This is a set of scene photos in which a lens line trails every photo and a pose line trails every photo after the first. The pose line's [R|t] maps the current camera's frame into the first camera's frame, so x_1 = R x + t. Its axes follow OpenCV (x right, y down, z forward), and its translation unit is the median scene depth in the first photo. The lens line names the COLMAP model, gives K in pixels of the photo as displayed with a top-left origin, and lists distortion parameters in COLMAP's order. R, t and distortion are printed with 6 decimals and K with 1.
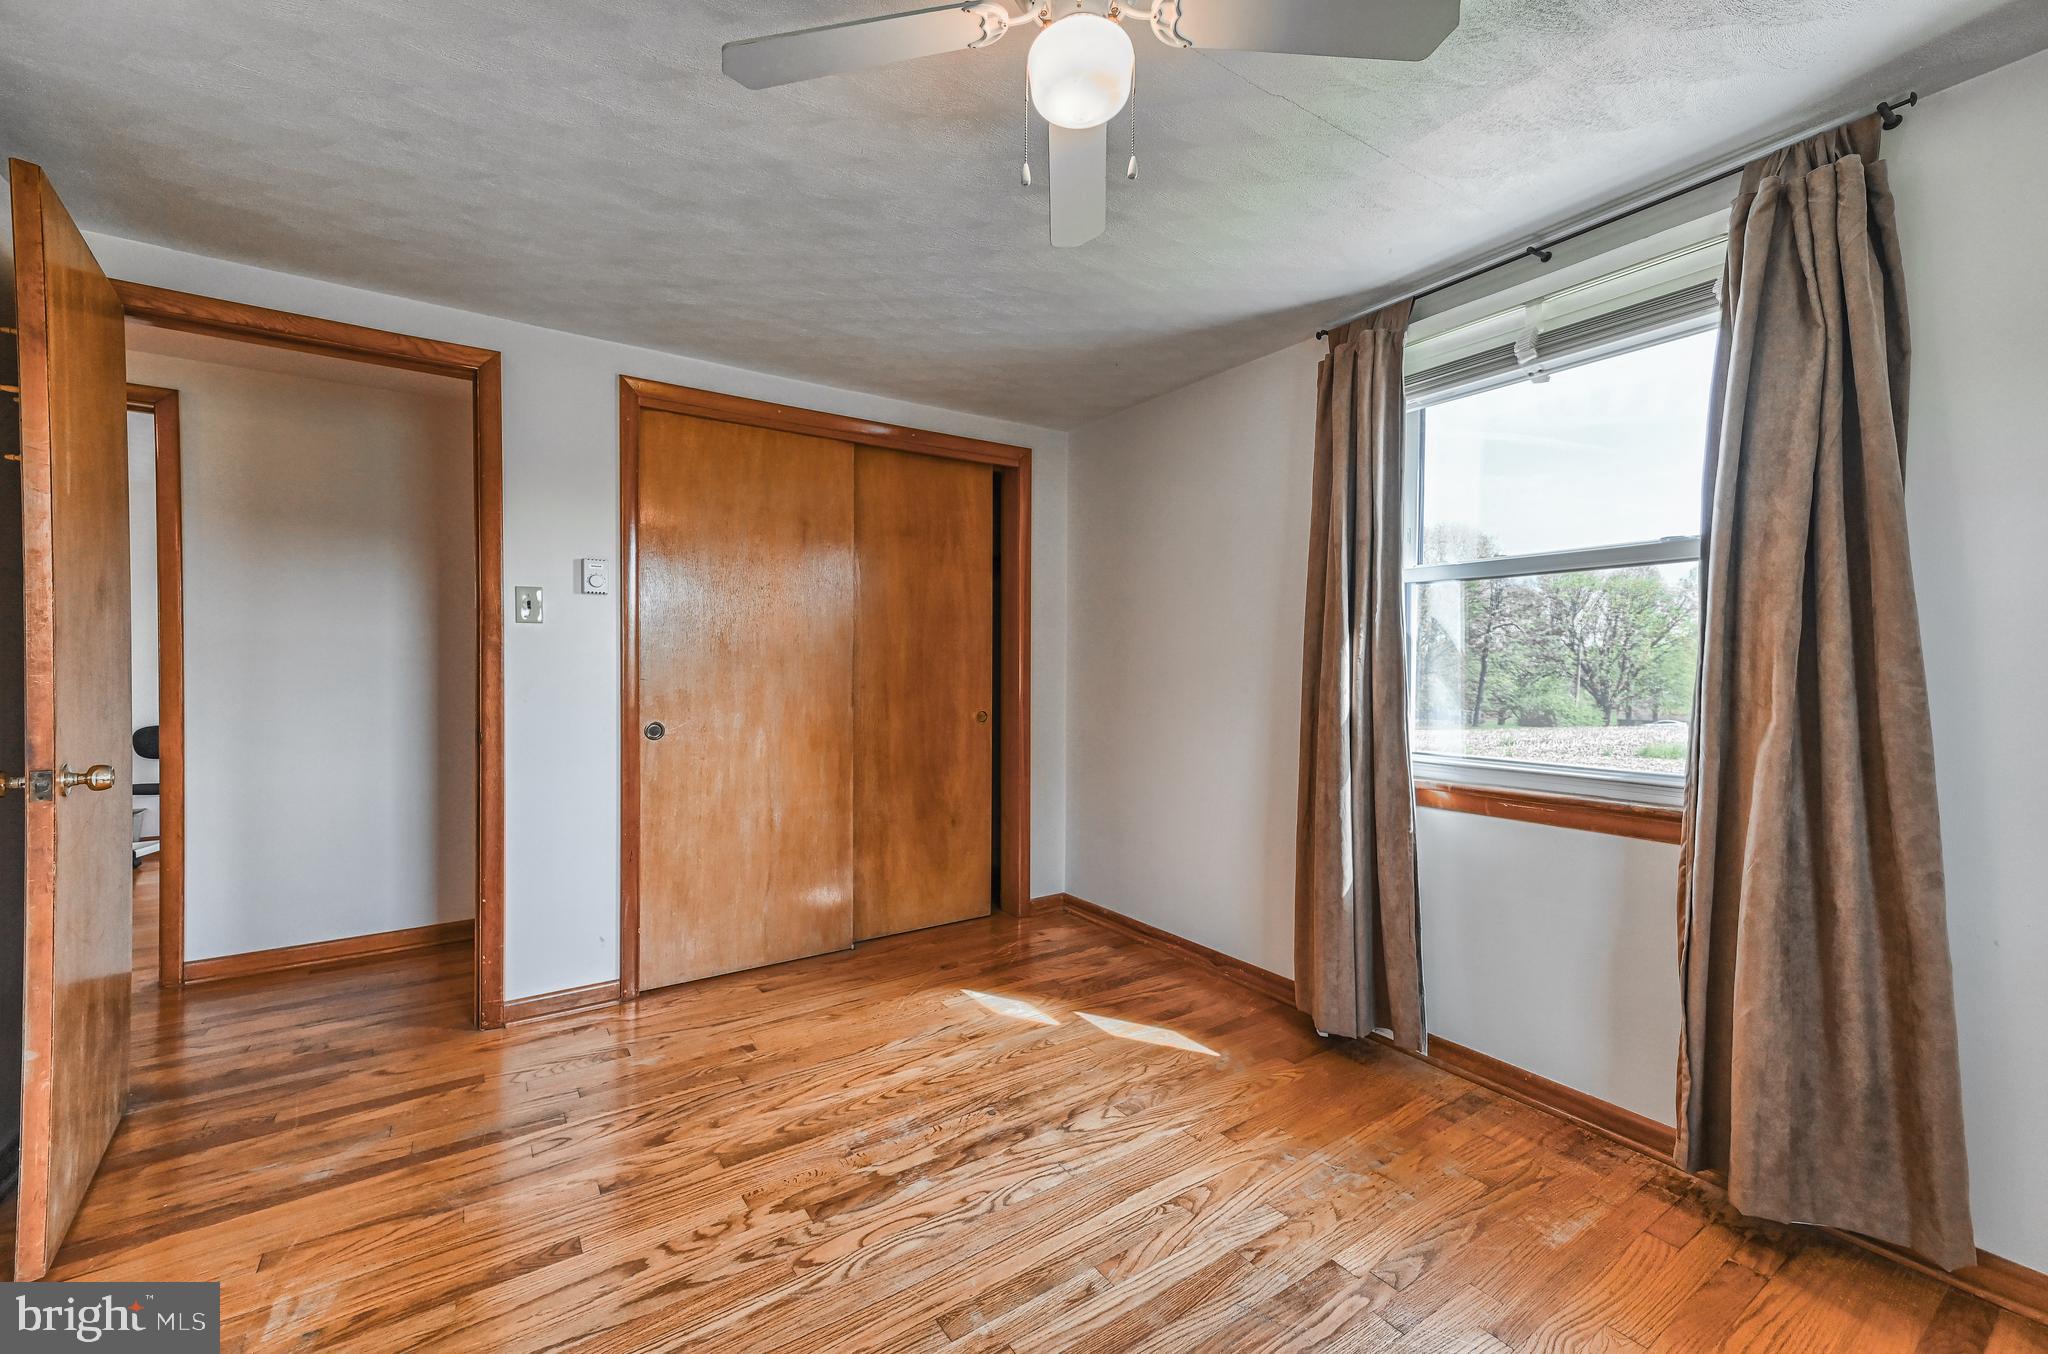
lens RADIAL K [[813.6, 0, 1022.5], [0, 813.6, 679.2], [0, 0, 1]] dist [0.020294, 0.000462]
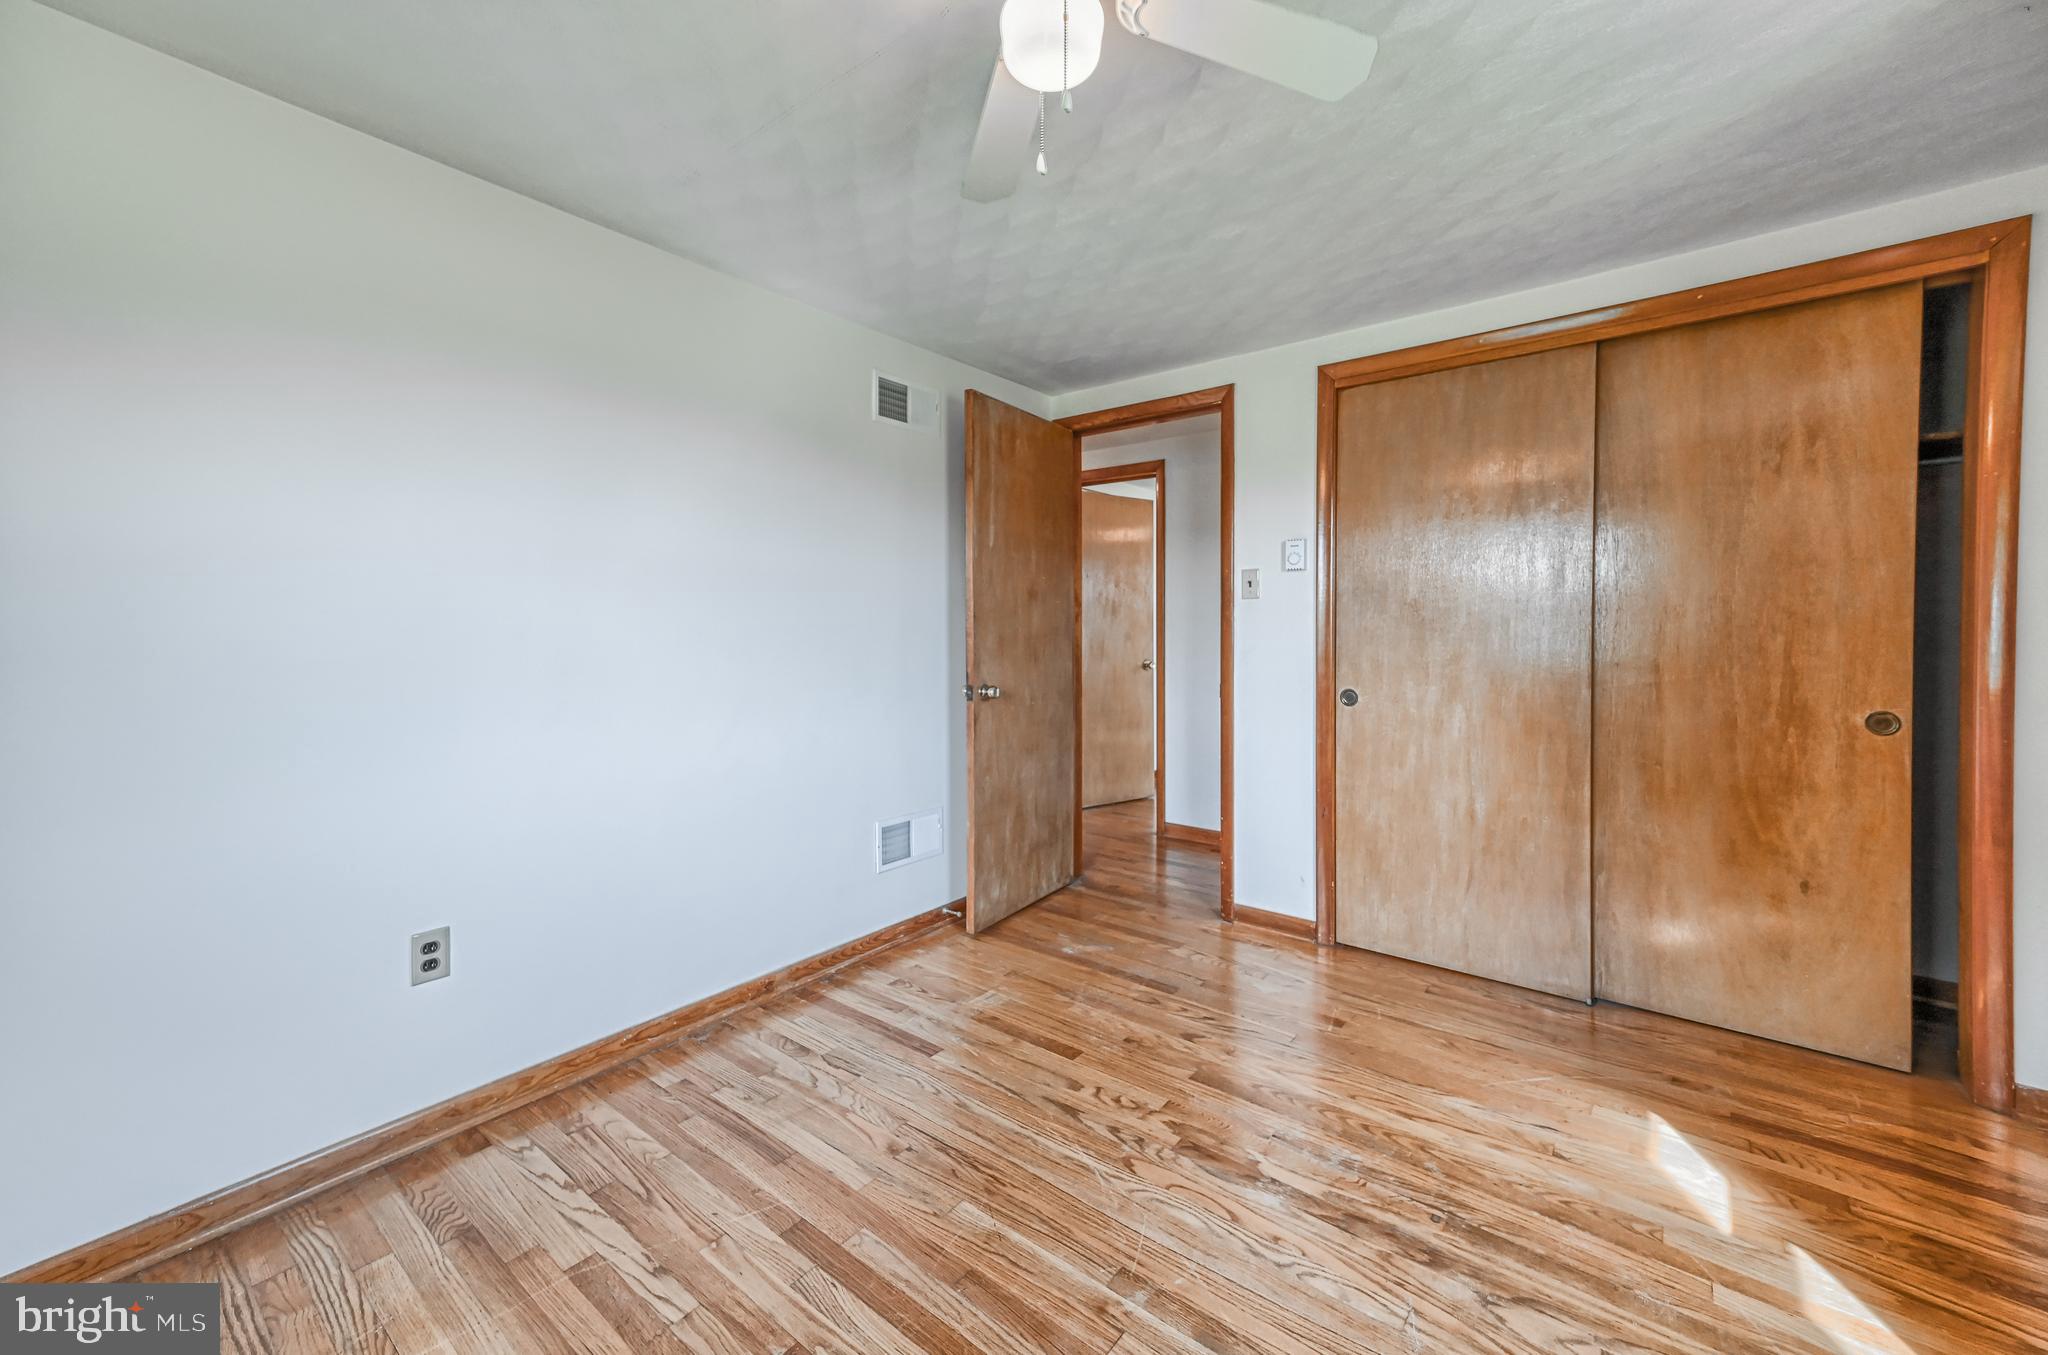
lens RADIAL K [[817.4, 0, 1000.6], [0, 817.4, 651.0], [0, 0, 1]] dist [0.021653, 0.000107]
pose [[0.291070, 0.021524, -0.956460, 0.478062], [-0.017322, 0.999702, 0.017226, -0.006736], [0.956545, 0.011554, 0.291356, 0.312737]]
